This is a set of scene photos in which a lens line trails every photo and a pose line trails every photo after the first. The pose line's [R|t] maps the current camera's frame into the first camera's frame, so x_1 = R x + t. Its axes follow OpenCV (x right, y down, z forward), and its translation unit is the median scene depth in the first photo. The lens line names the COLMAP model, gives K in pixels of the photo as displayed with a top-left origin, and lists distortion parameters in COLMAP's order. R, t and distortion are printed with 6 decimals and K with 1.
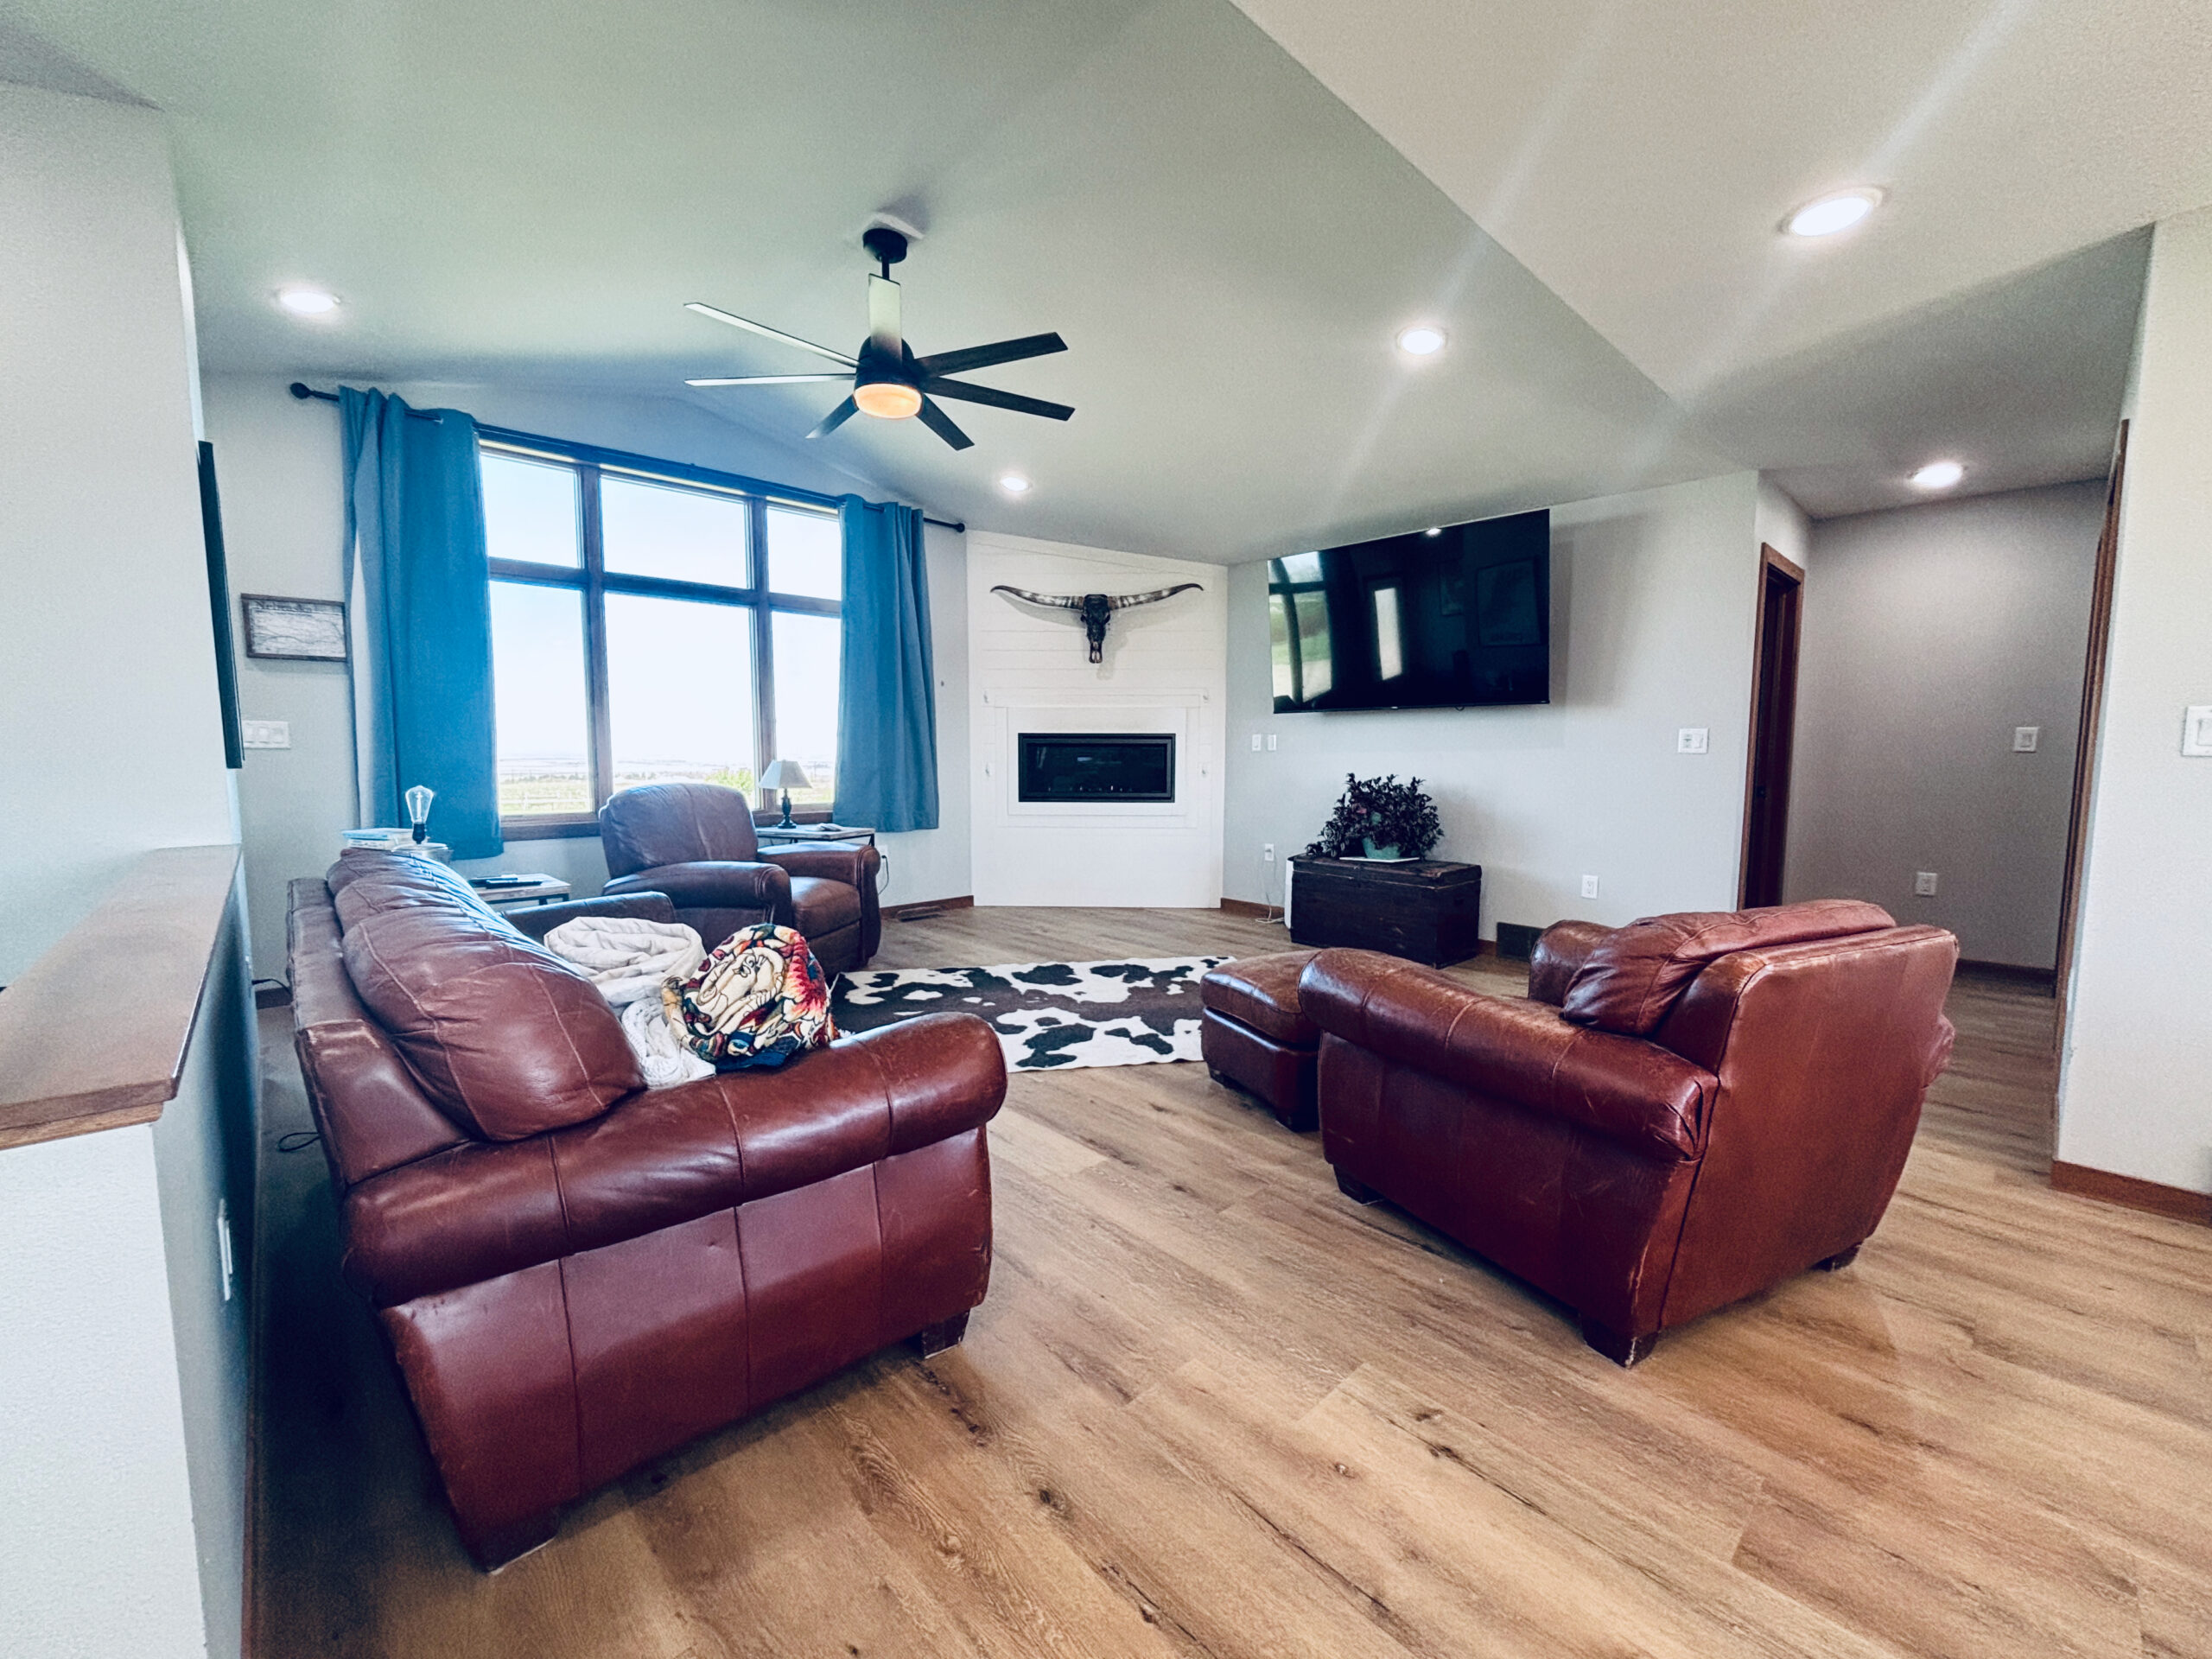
lens RADIAL K [[888.3, 0, 1103.0], [0, 888.3, 830.3], [0, 0, 1]] dist [0.001860, 0.000135]
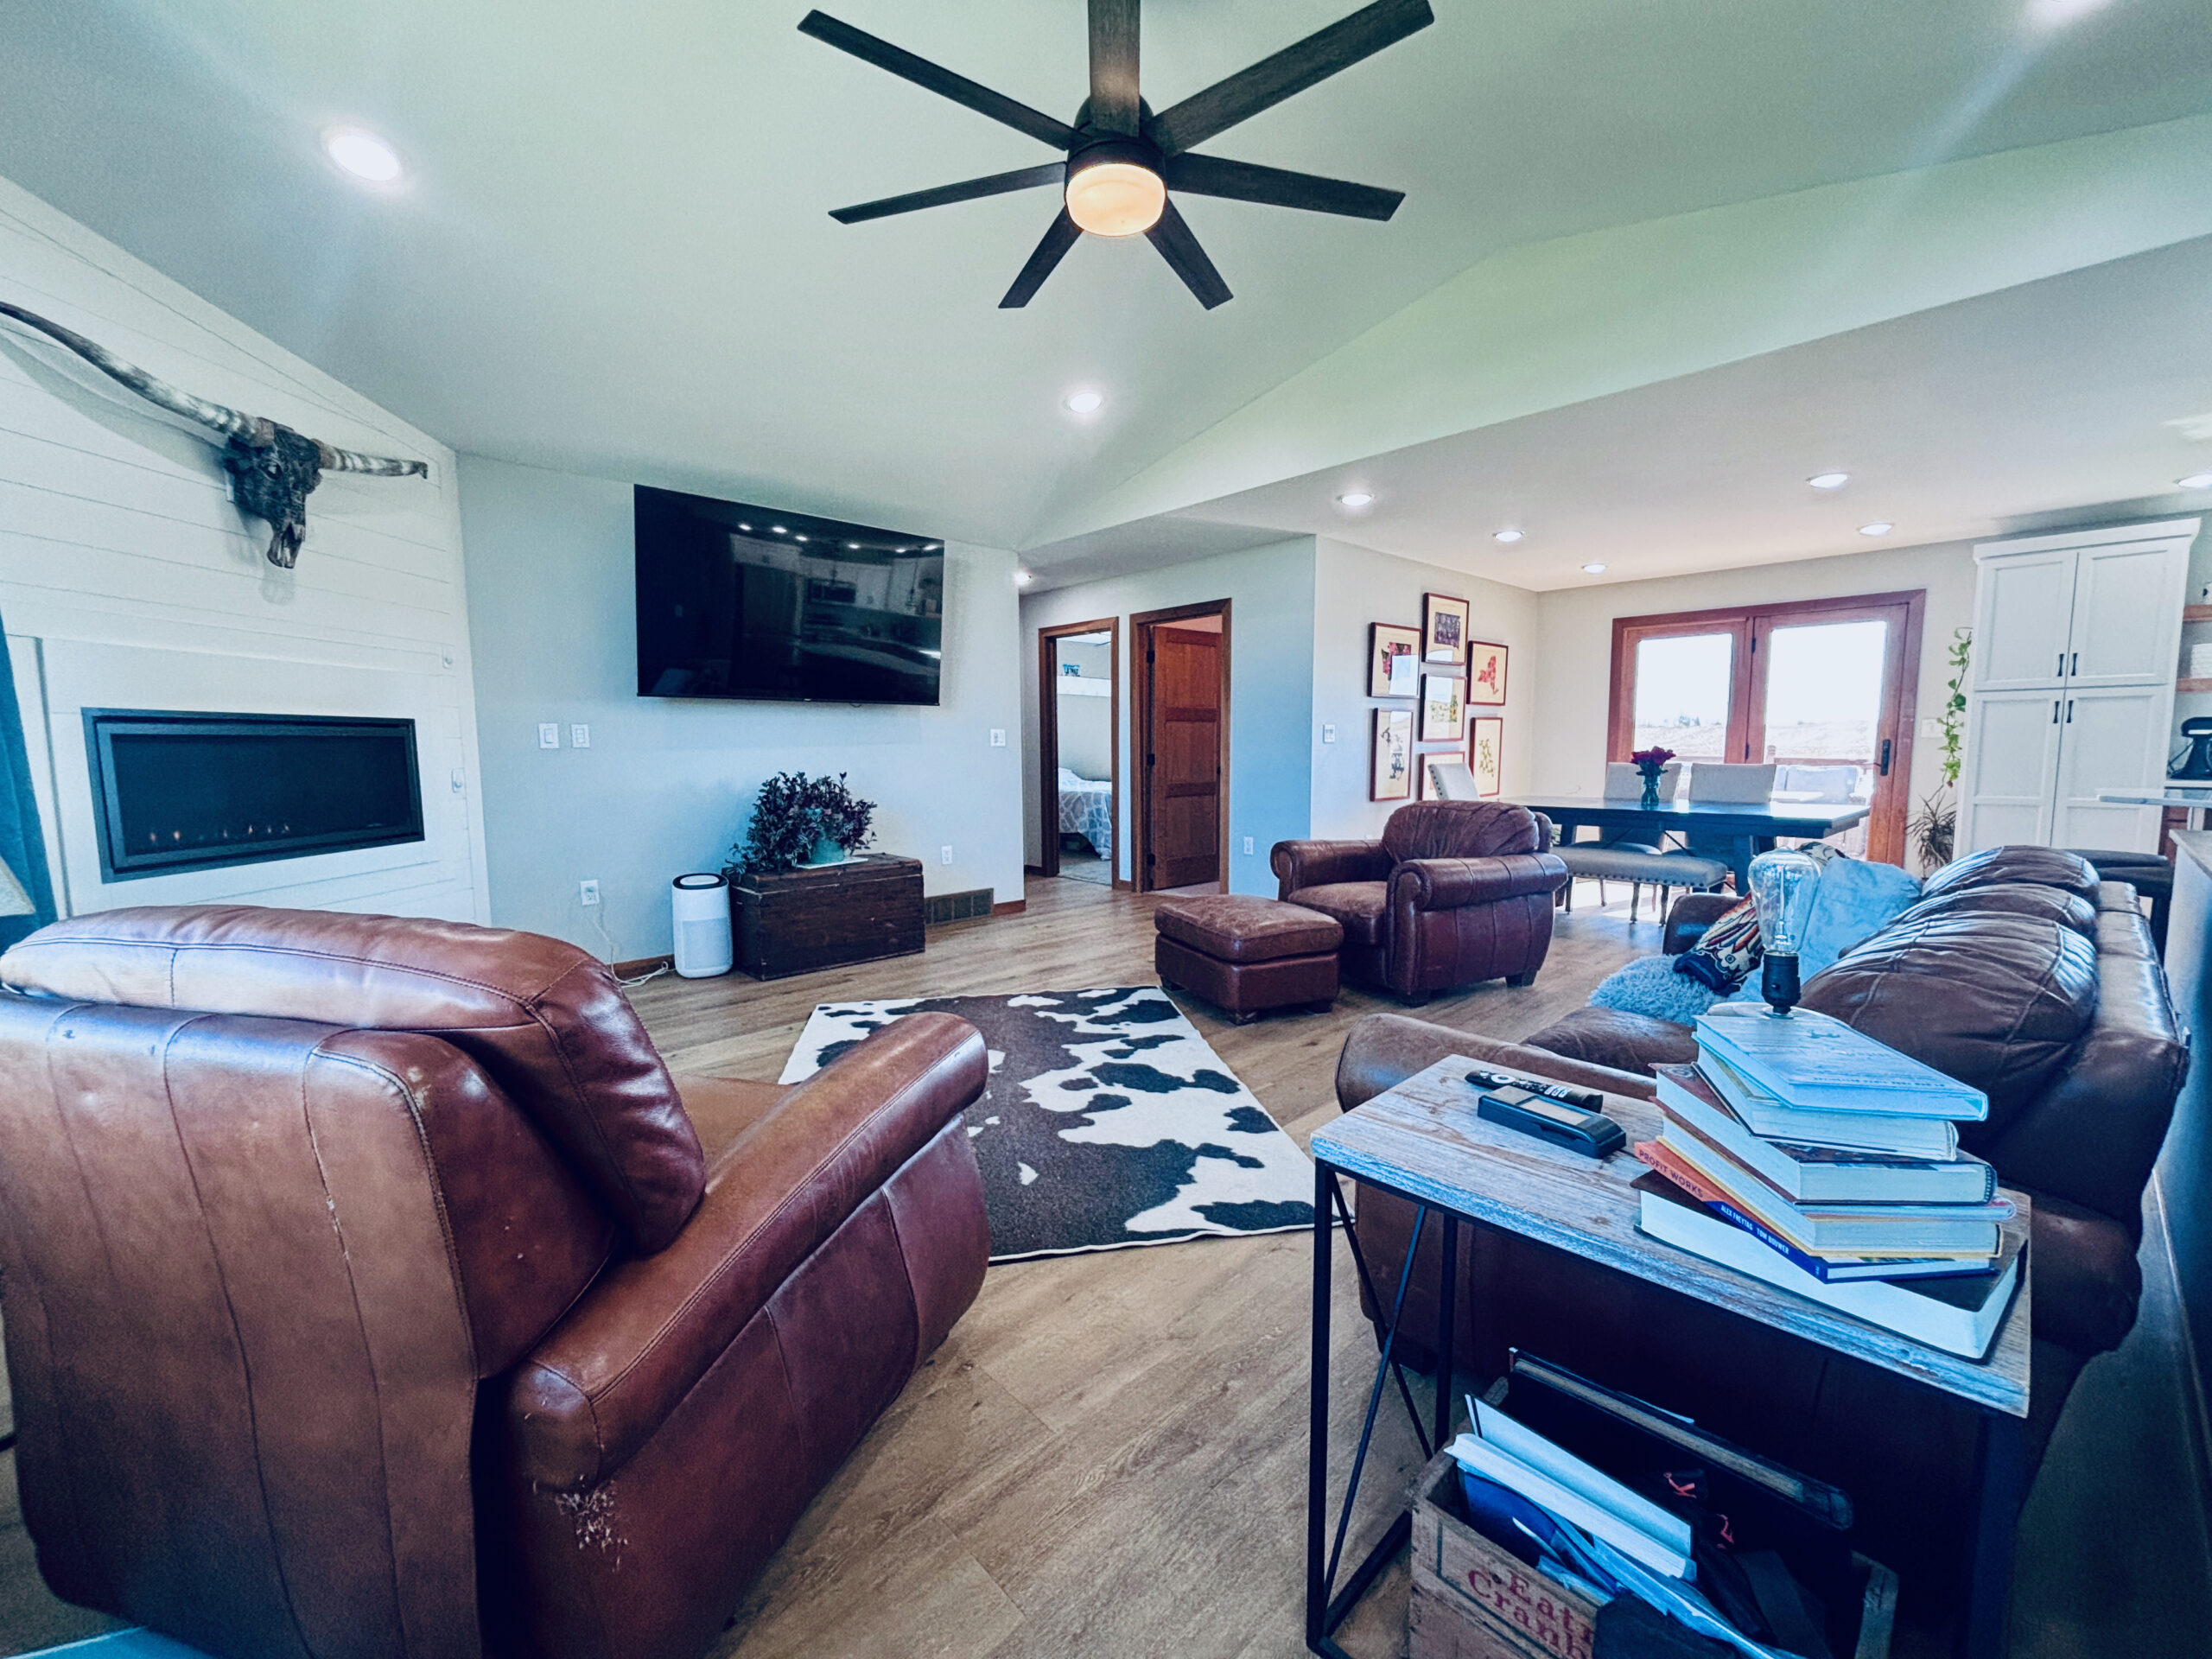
lens RADIAL K [[888.3, 0, 1107.4], [0, 888.3, 836.2], [0, 0, 1]] dist [0.001860, 0.000135]
pose [[0.001543, -0.106960, 0.994262, -0.851698], [0.098456, 0.989449, 0.106289, -0.090079], [-0.995140, 0.097728, 0.012057, 0.963280]]
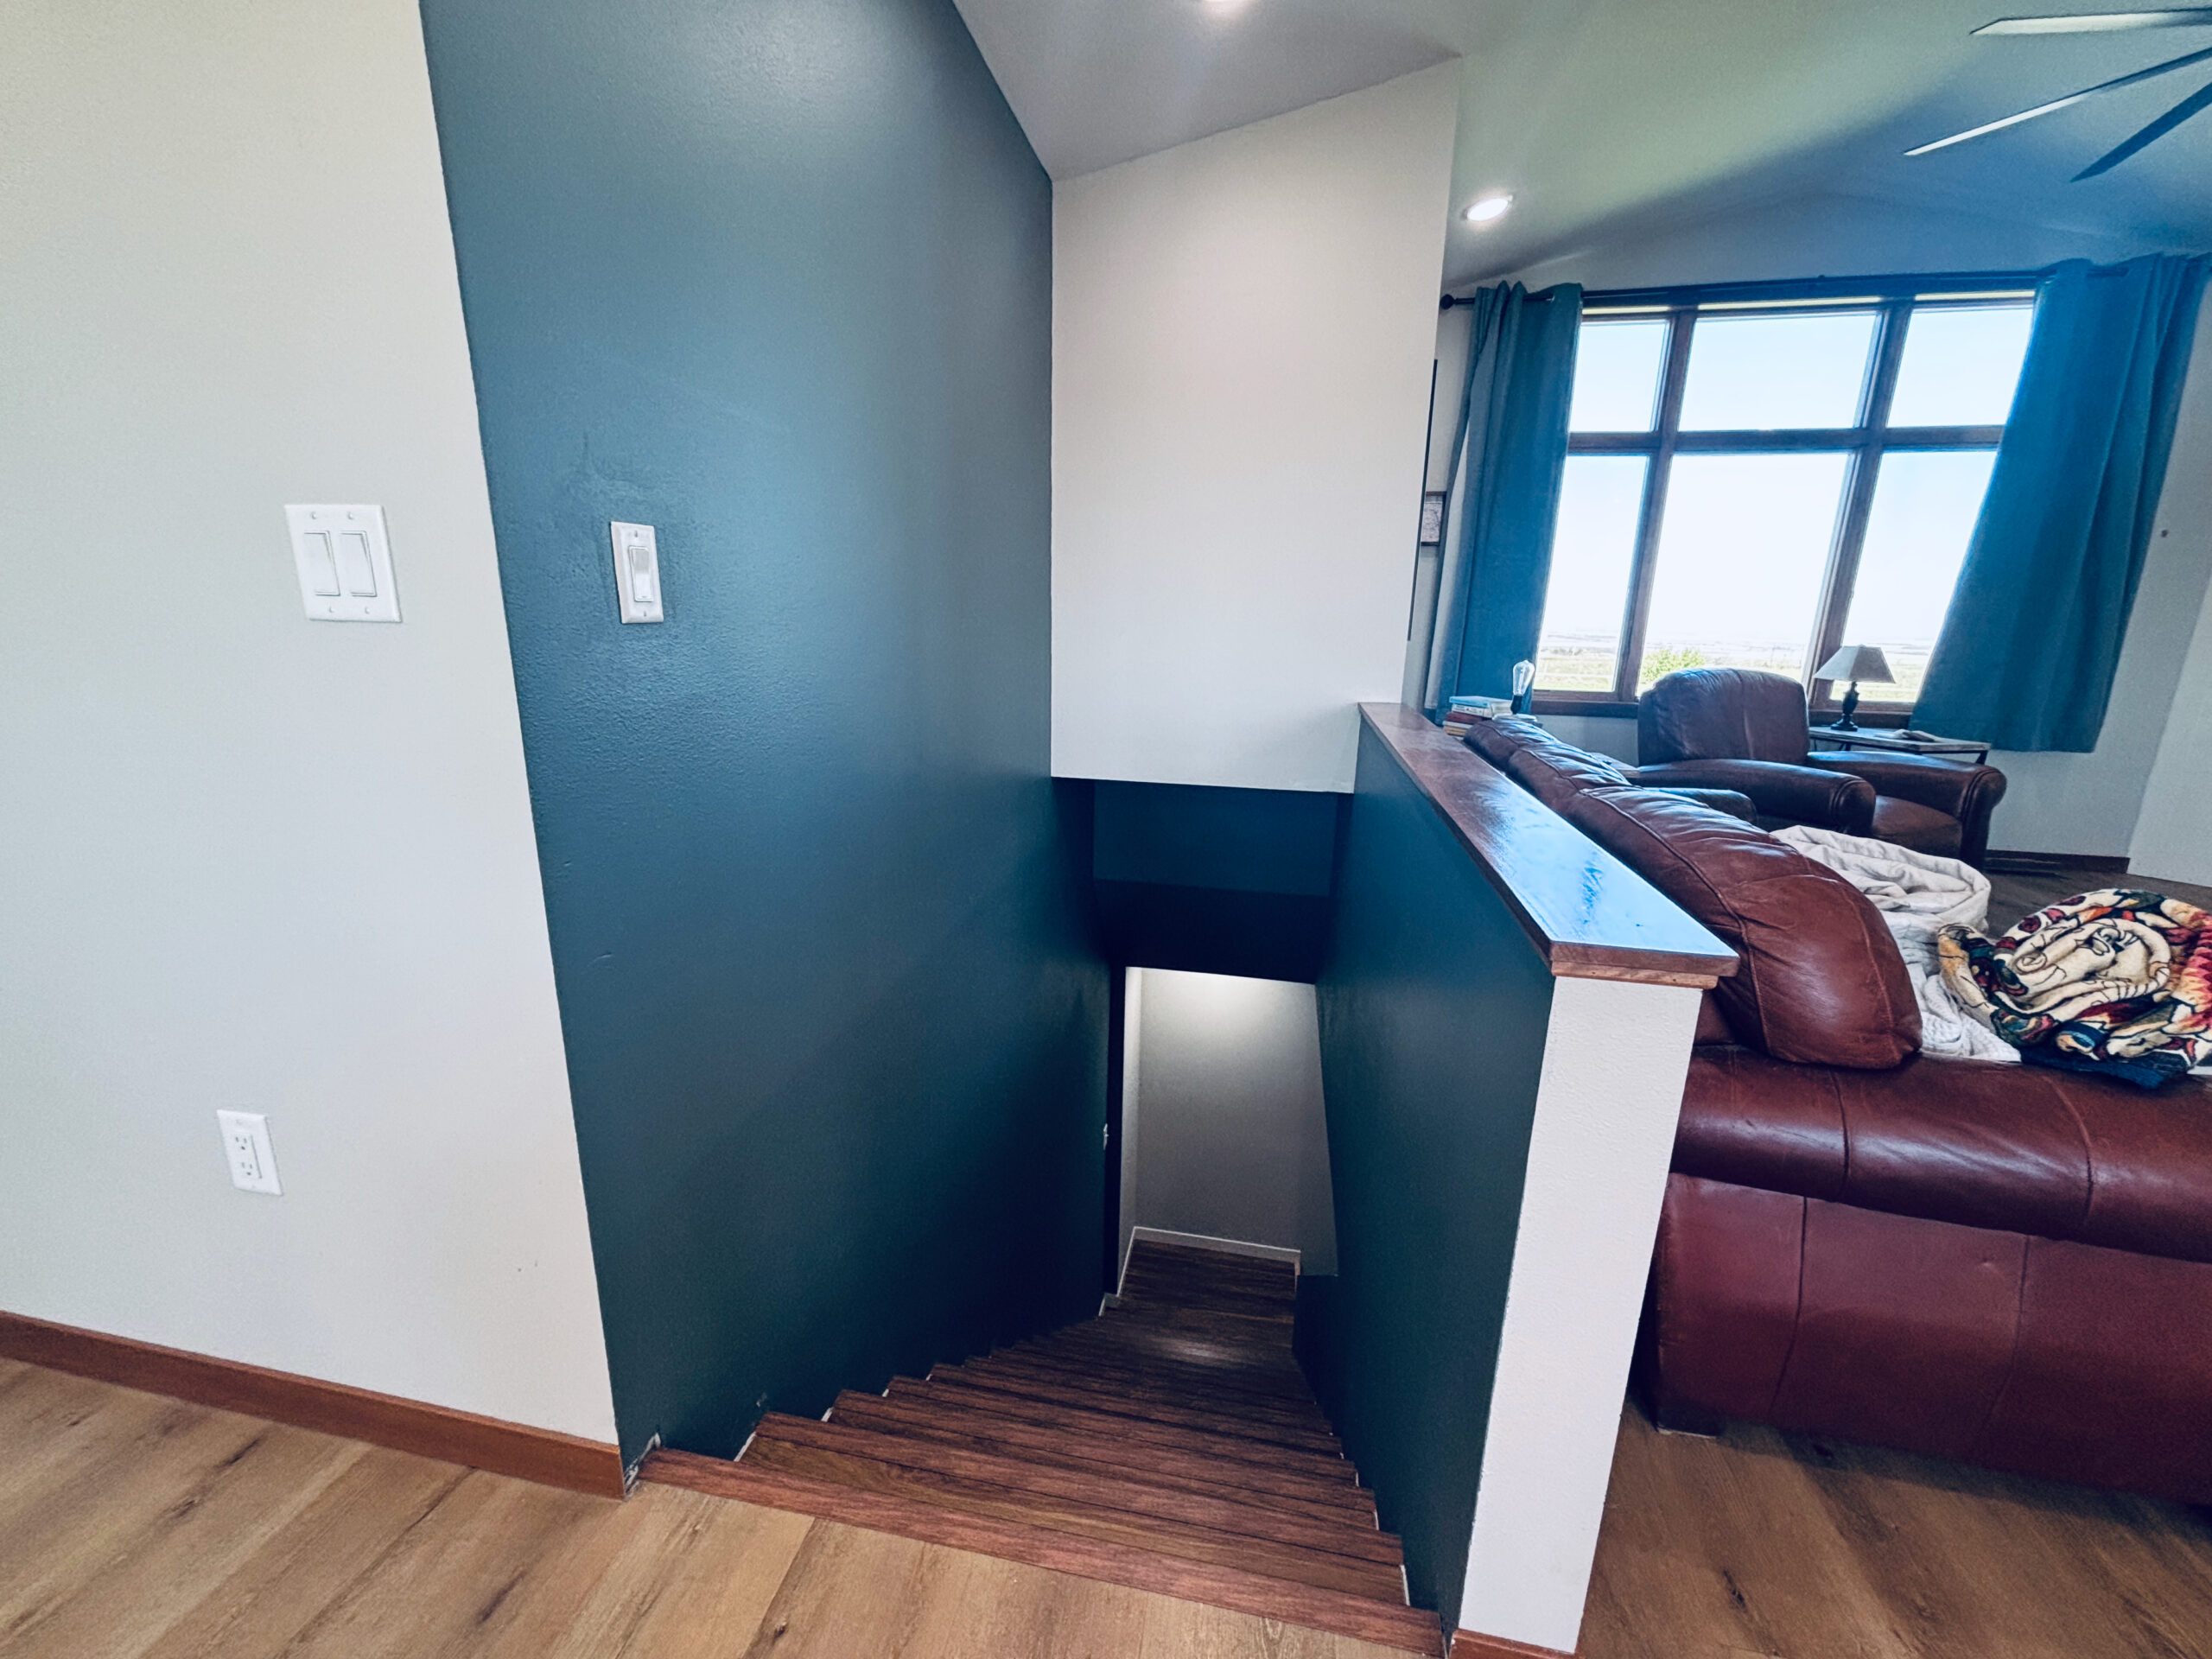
lens RADIAL K [[888.3, 0, 1113.3], [0, 888.3, 826.0], [0, 0, 1]] dist [0.001860, 0.000135]
pose [[0.590970, 0.196931, -0.782287, -0.126555], [-0.091281, 0.979841, 0.177706, 0.000458], [0.801512, -0.033611, 0.597033, -0.042552]]
